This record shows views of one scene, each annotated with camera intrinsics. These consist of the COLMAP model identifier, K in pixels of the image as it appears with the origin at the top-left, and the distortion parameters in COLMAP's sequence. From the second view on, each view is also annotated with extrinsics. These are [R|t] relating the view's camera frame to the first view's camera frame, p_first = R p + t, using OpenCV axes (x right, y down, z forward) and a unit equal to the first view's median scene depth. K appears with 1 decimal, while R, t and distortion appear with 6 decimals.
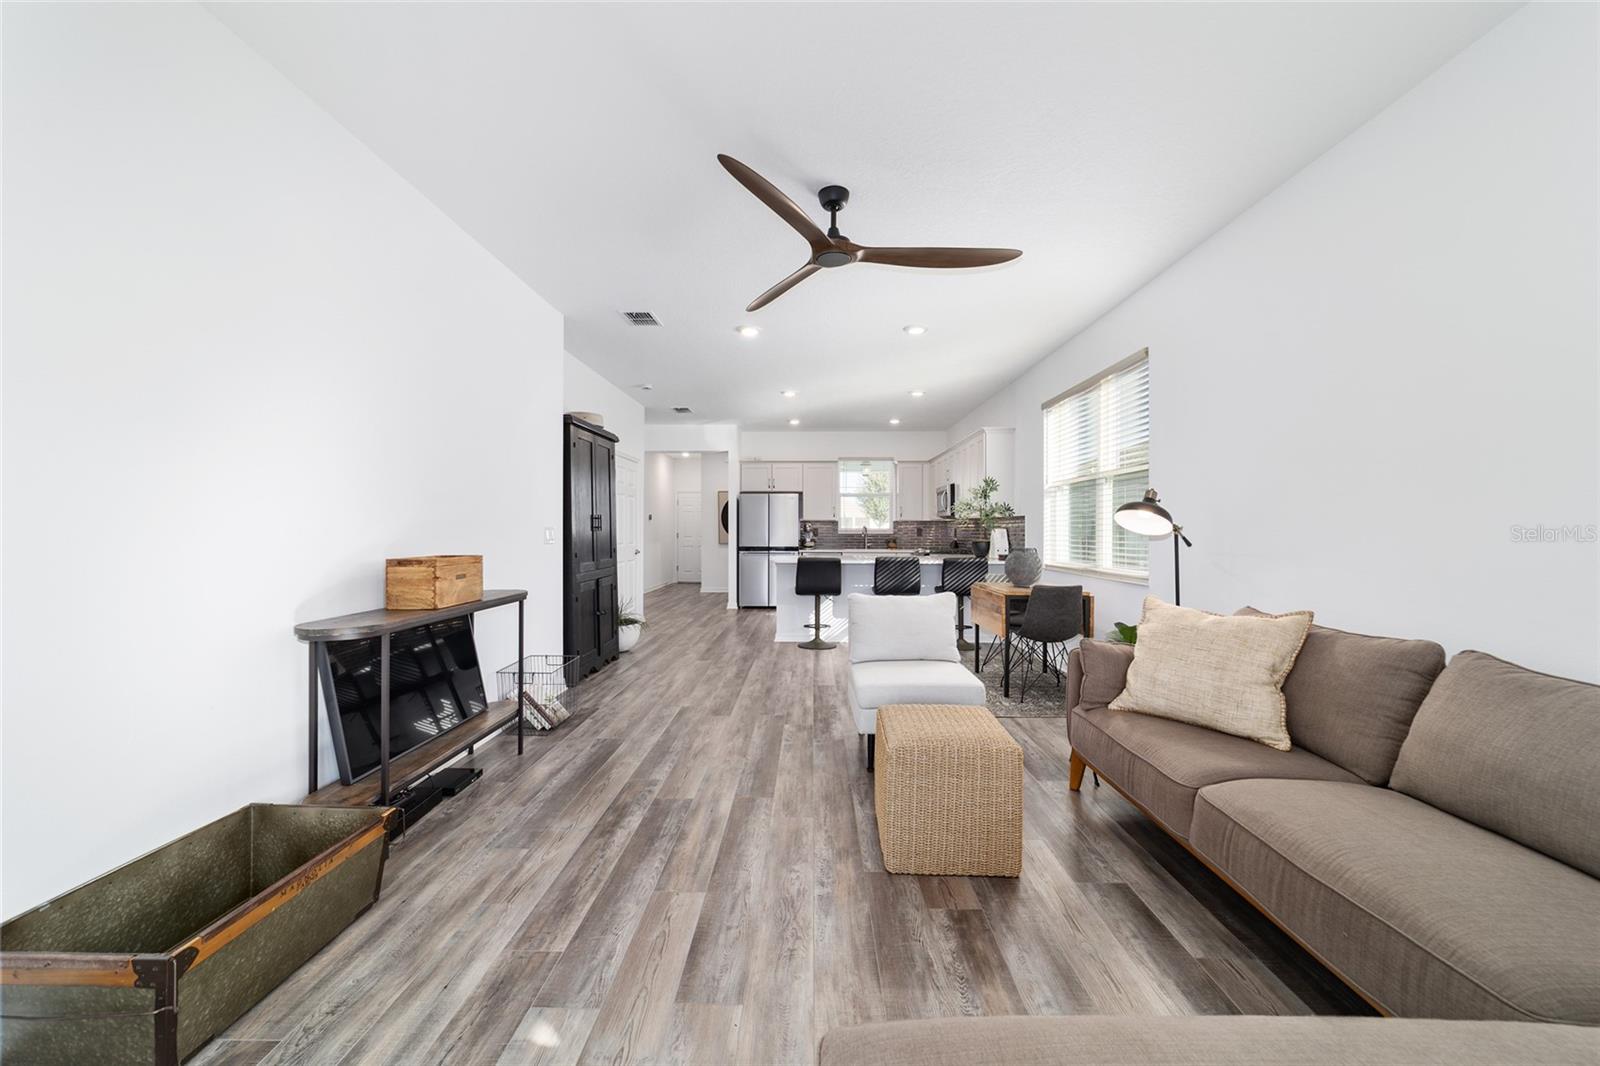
lens RADIAL K [[616.1, 0, 802.6], [0, 616.1, 531.2], [0, 0, 1]] dist [-0.005340, 0.003085]
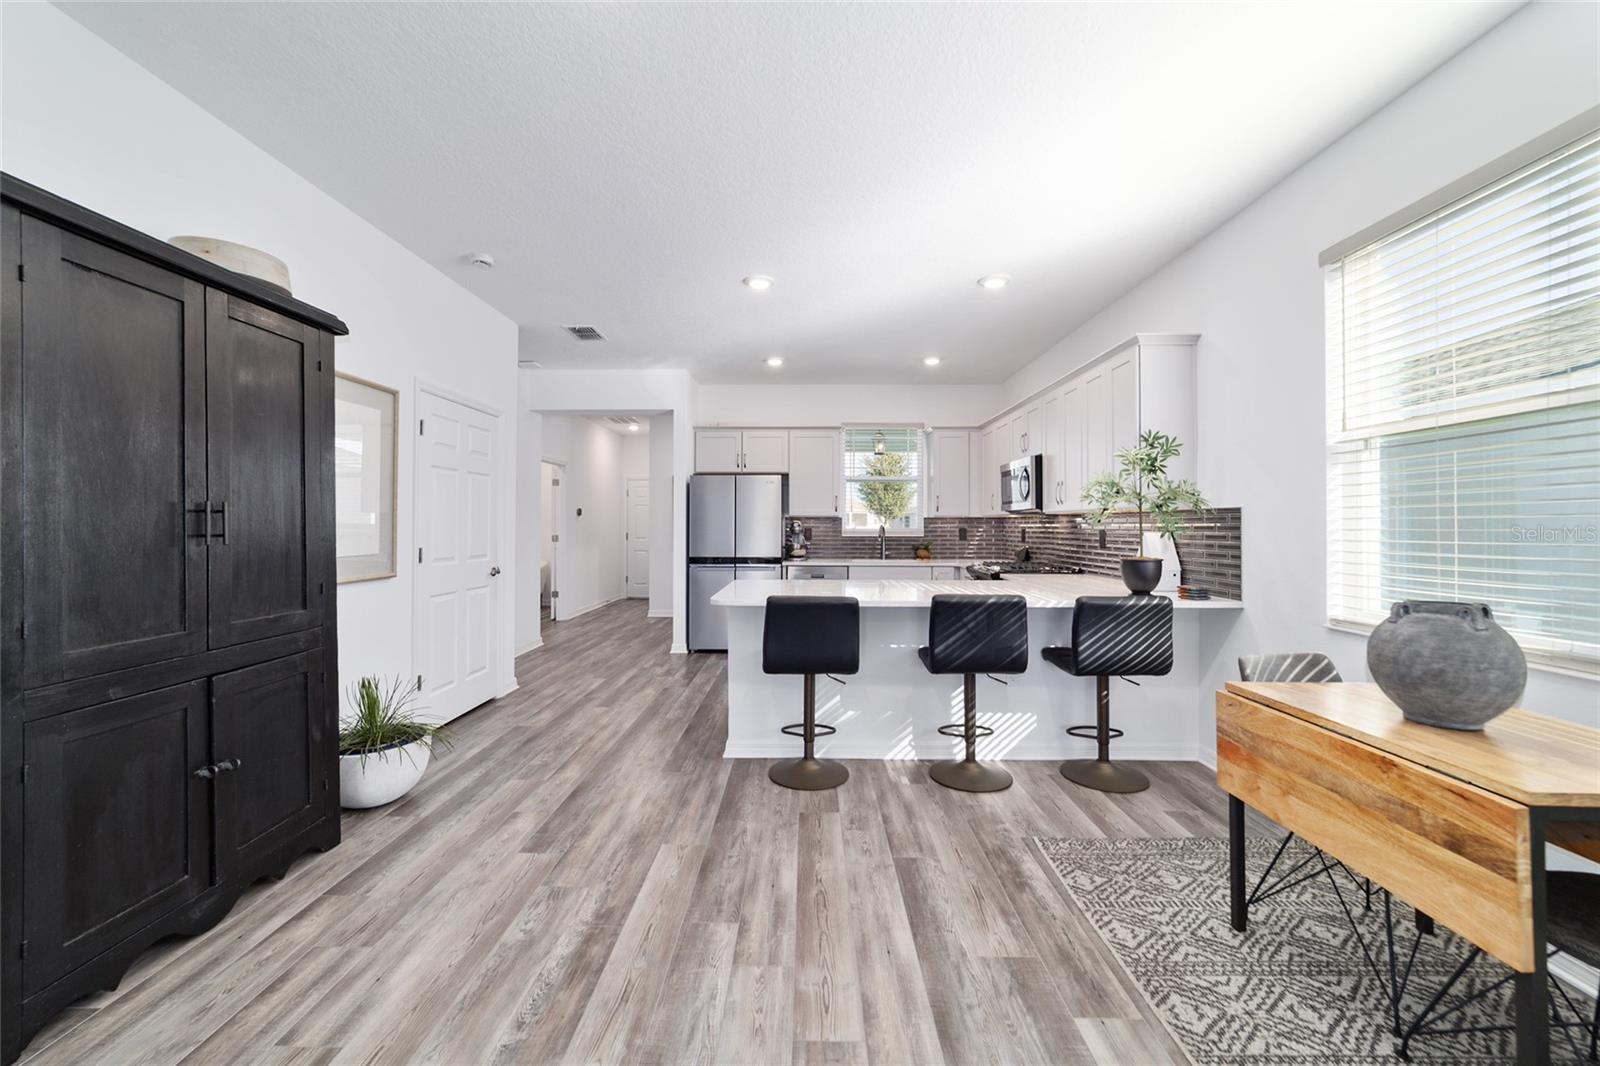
lens RADIAL K [[616.1, 0, 770.8], [0, 616.1, 523.6], [0, 0, 1]] dist [-0.005340, 0.003085]
pose [[0.999081, 0.002448, -0.042783, 0.014567], [-0.002682, 0.999982, -0.005425, -0.009597], [0.042769, 0.005535, 0.999070, 0.527710]]
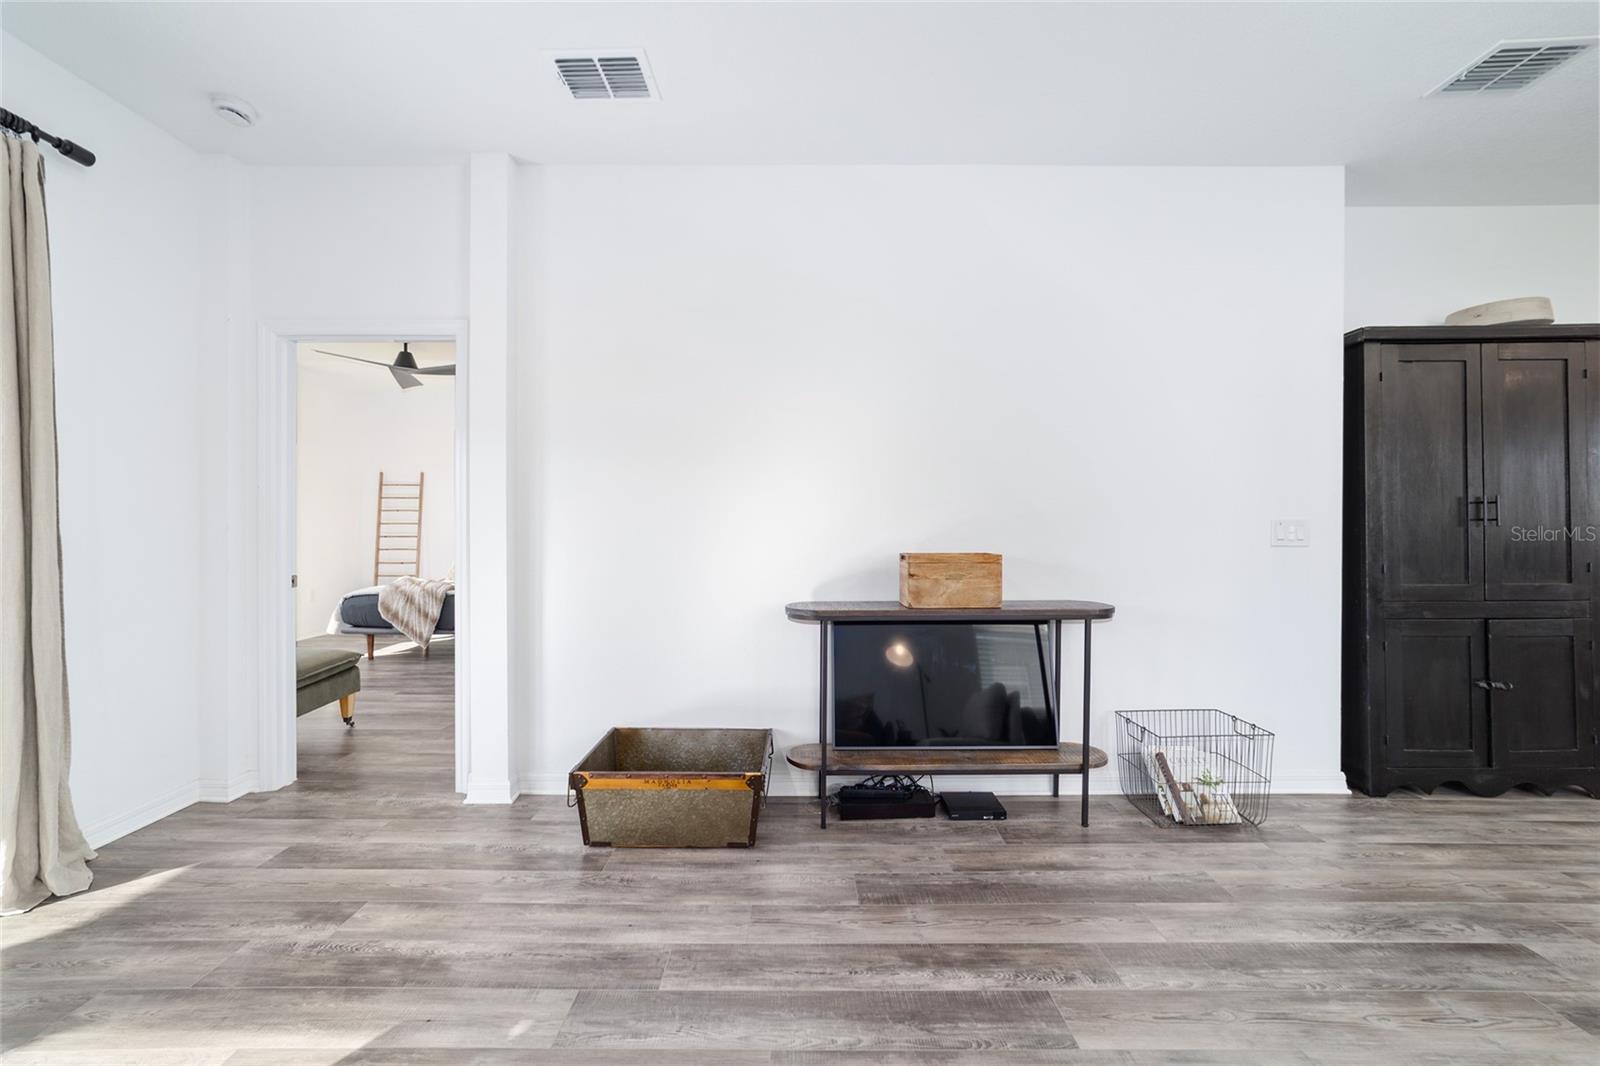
lens RADIAL K [[616.1, 0, 796.5], [0, 616.1, 527.3], [0, 0, 1]] dist [-0.005340, 0.003085]
pose [[0.014587, 0.002298, -0.999891, 0.145335], [-0.000711, 0.999997, 0.002288, 0.000036], [0.999893, 0.000677, 0.014588, 0.334117]]
